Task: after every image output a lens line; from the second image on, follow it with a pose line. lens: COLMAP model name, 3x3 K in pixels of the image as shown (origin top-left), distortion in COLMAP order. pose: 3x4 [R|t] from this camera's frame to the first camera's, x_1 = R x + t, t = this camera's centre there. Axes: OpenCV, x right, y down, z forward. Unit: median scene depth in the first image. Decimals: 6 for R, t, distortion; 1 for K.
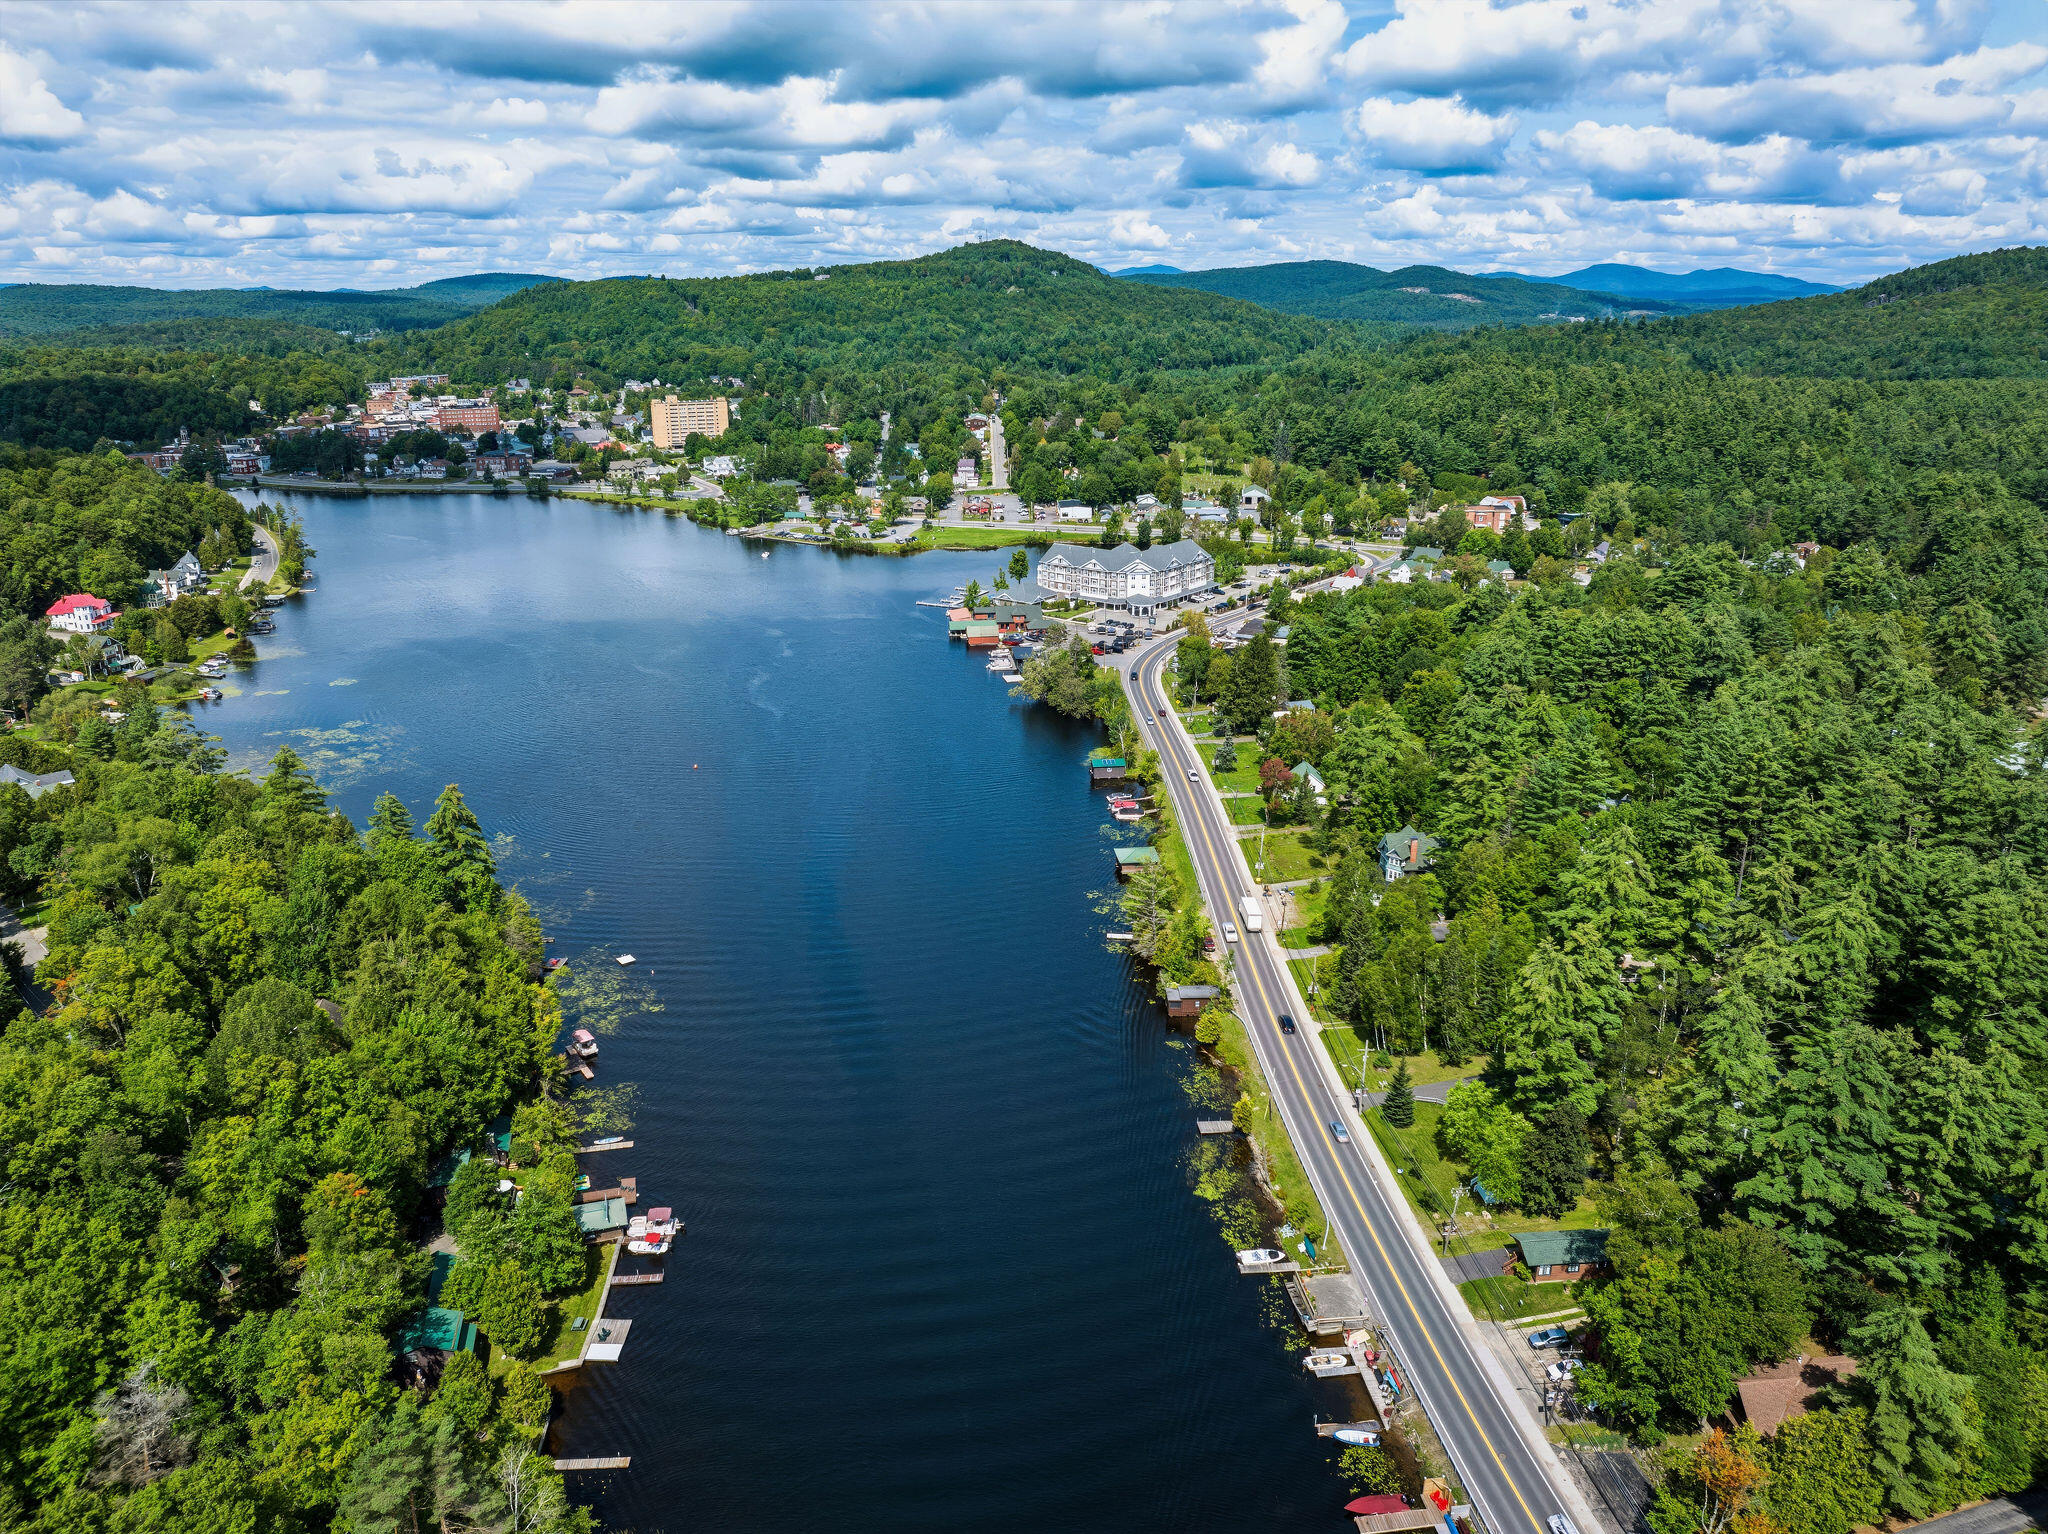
lens RADIAL K [[1440.6, 0, 1016.3], [0, 1440.6, 741.1], [0, 0, 1]] dist [-0.039976, 0.002741]
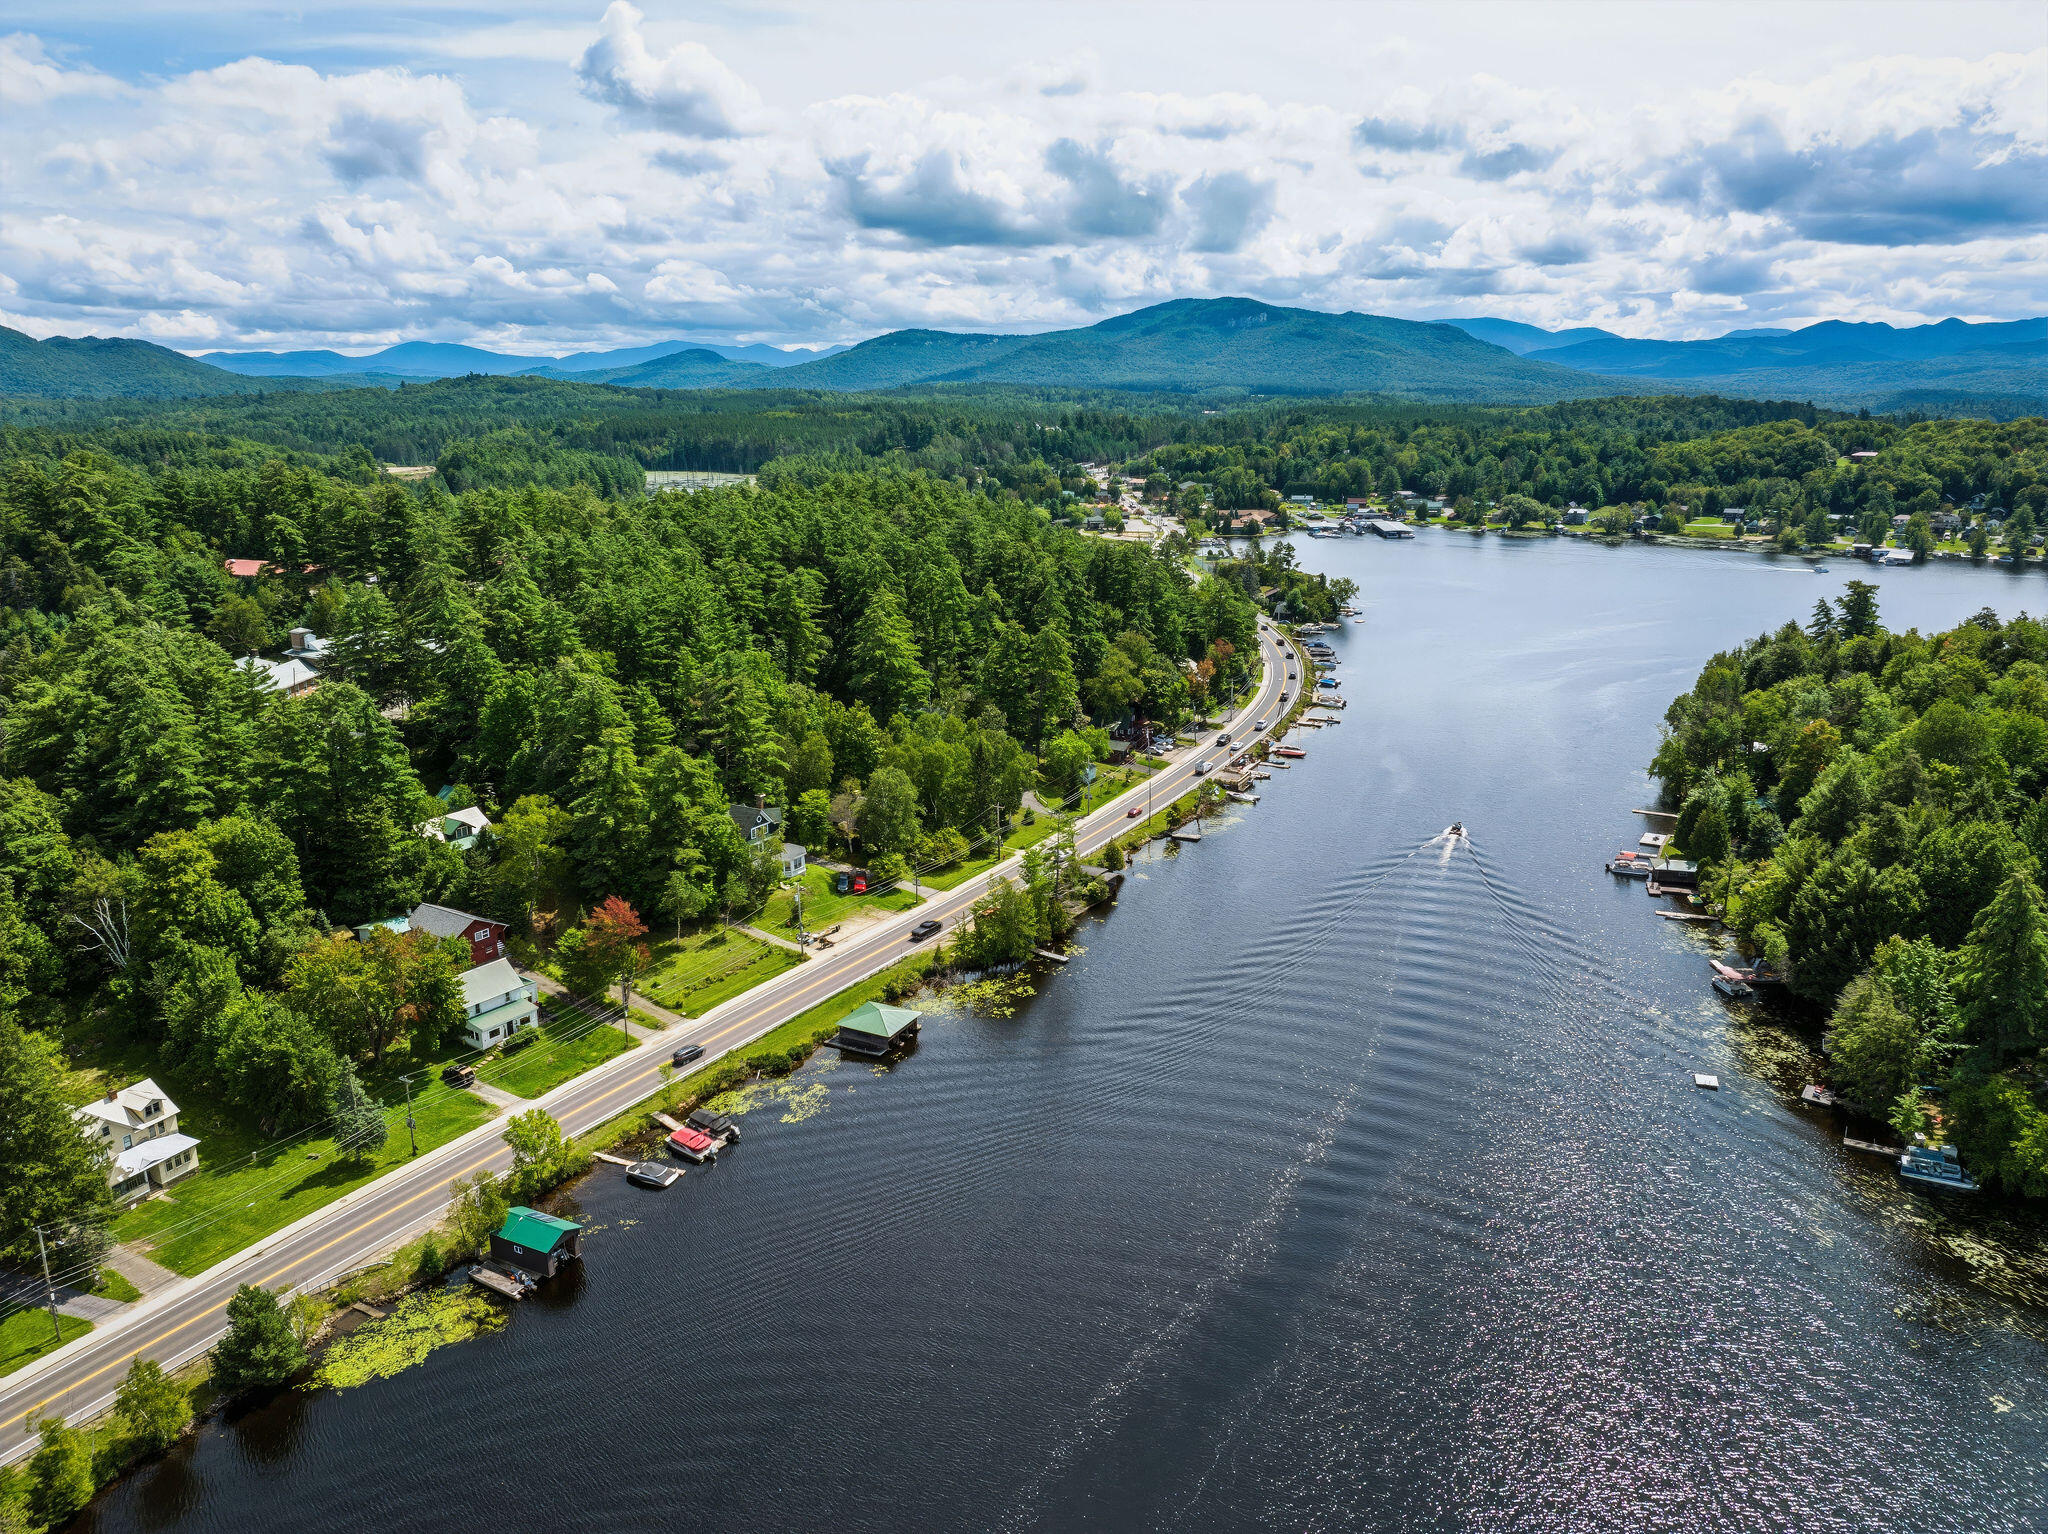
lens RADIAL K [[1440.6, 0, 1033.5], [0, 1440.6, 747.8], [0, 0, 1]] dist [-0.039976, 0.002741]
pose [[-0.849404, -0.122288, 0.513380, -0.158823], [0.164246, 0.863216, 0.477369, -0.175910], [-0.501534, 0.489800, -0.713133, 0.761358]]
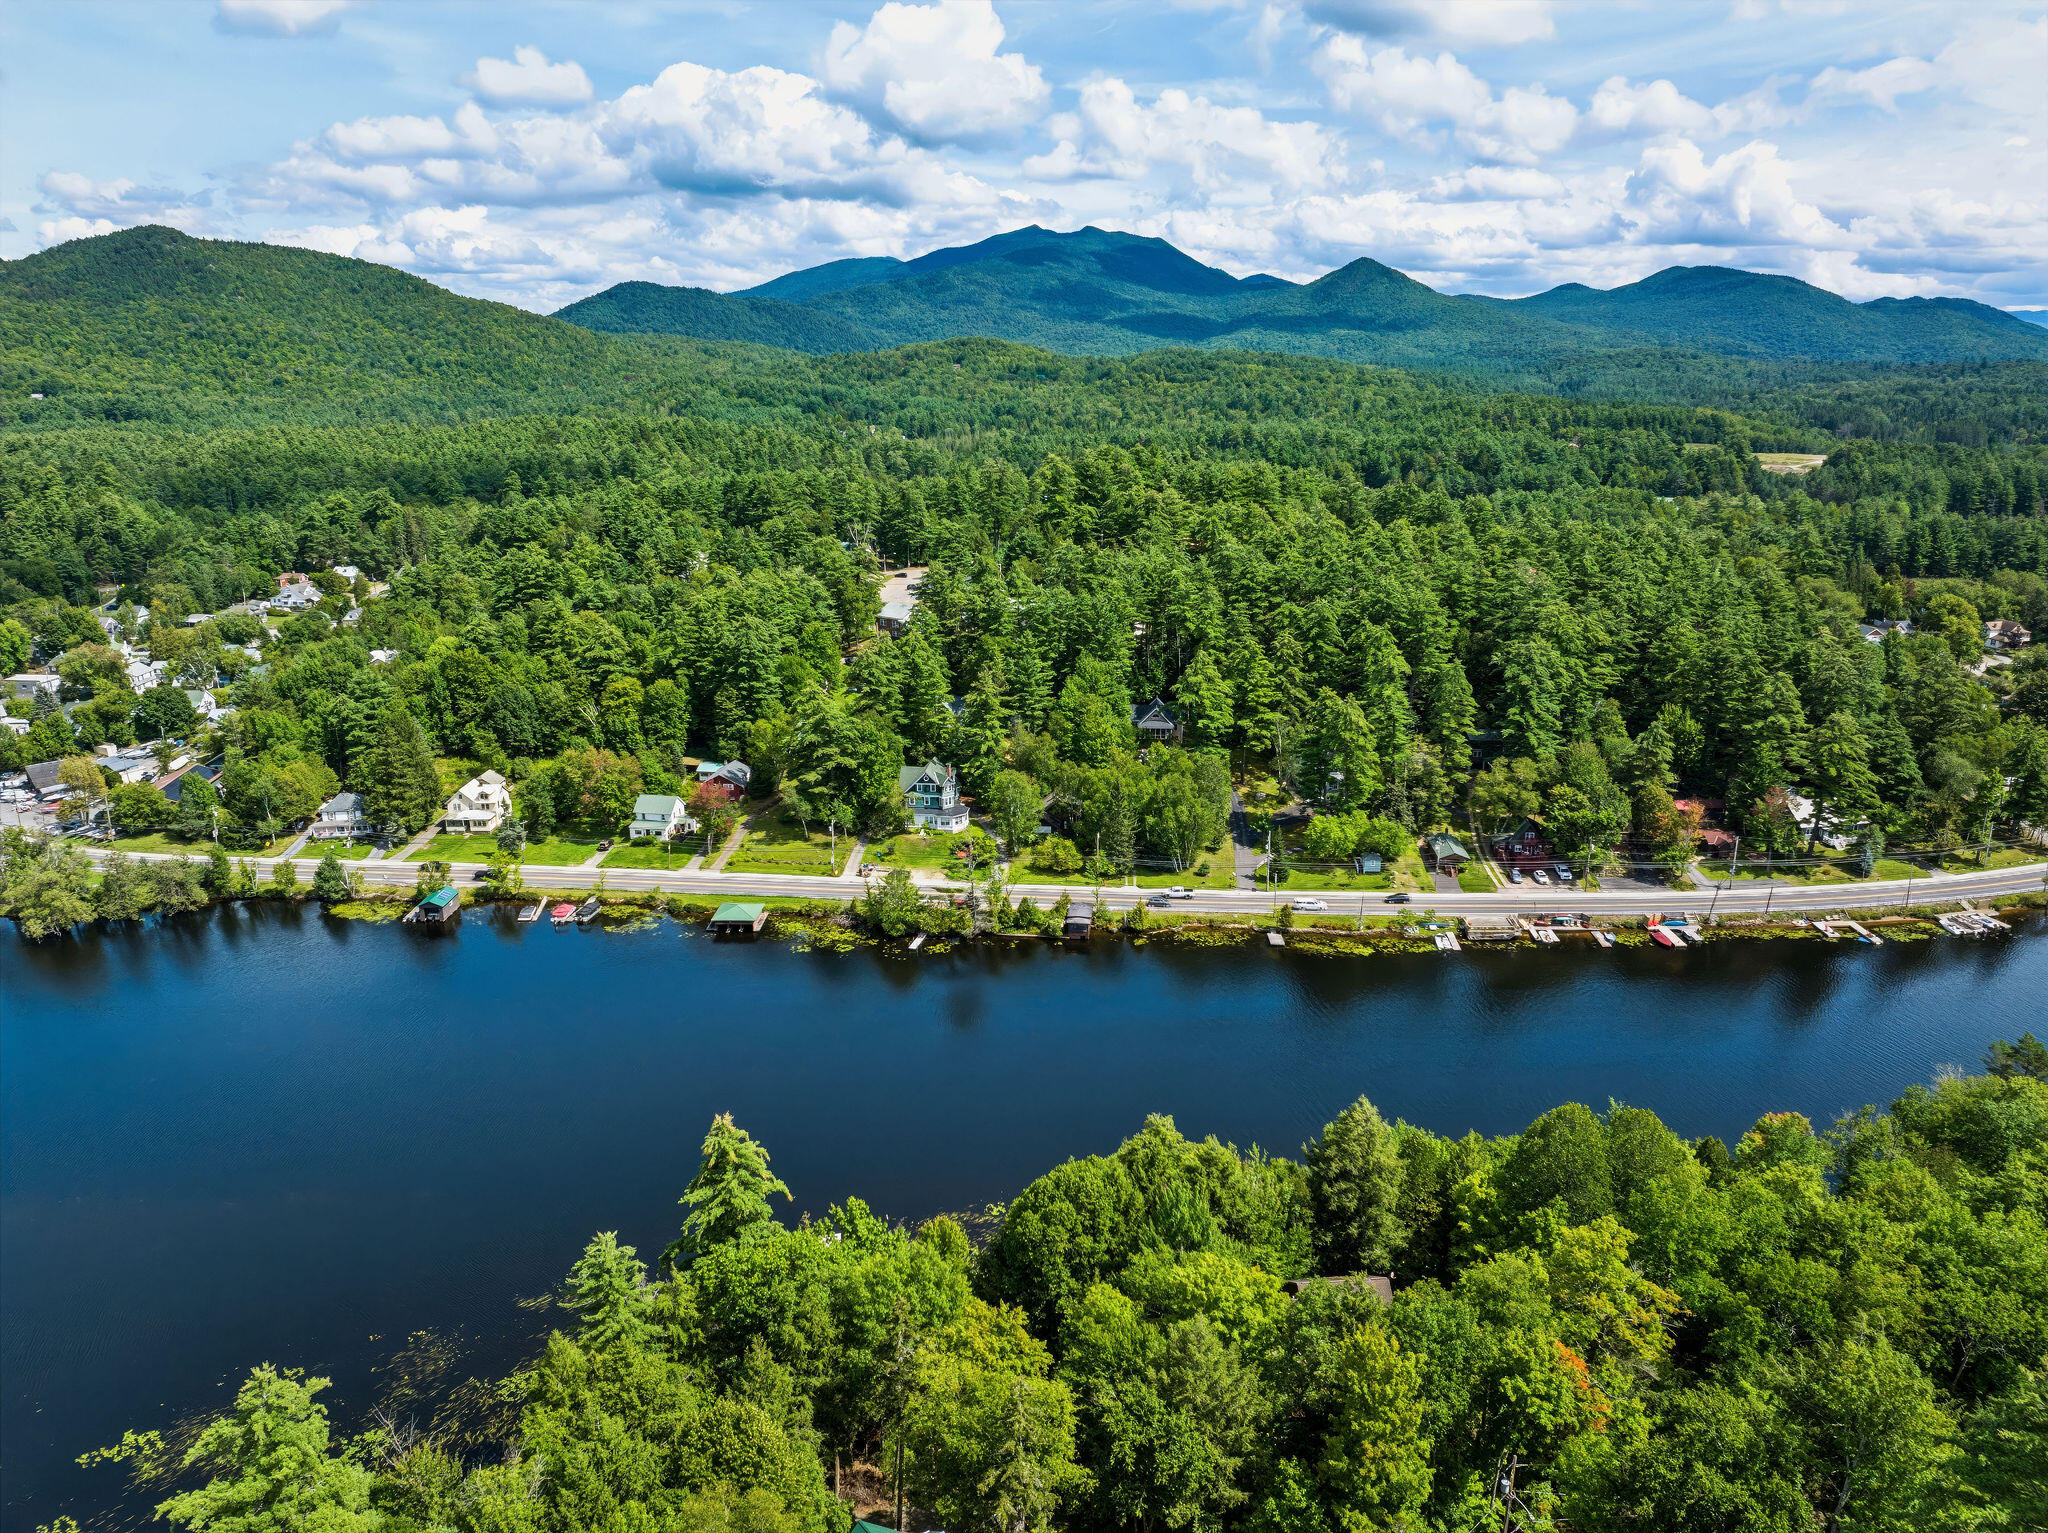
lens RADIAL K [[1440.6, 0, 1027.0], [0, 1440.6, 758.9], [0, 0, 1]] dist [-0.039976, 0.002741]
pose [[0.128563, -0.267312, 0.954995, -0.401785], [0.303557, 0.927371, 0.218715, -0.083218], [-0.944100, 0.261777, 0.200370, 0.352275]]
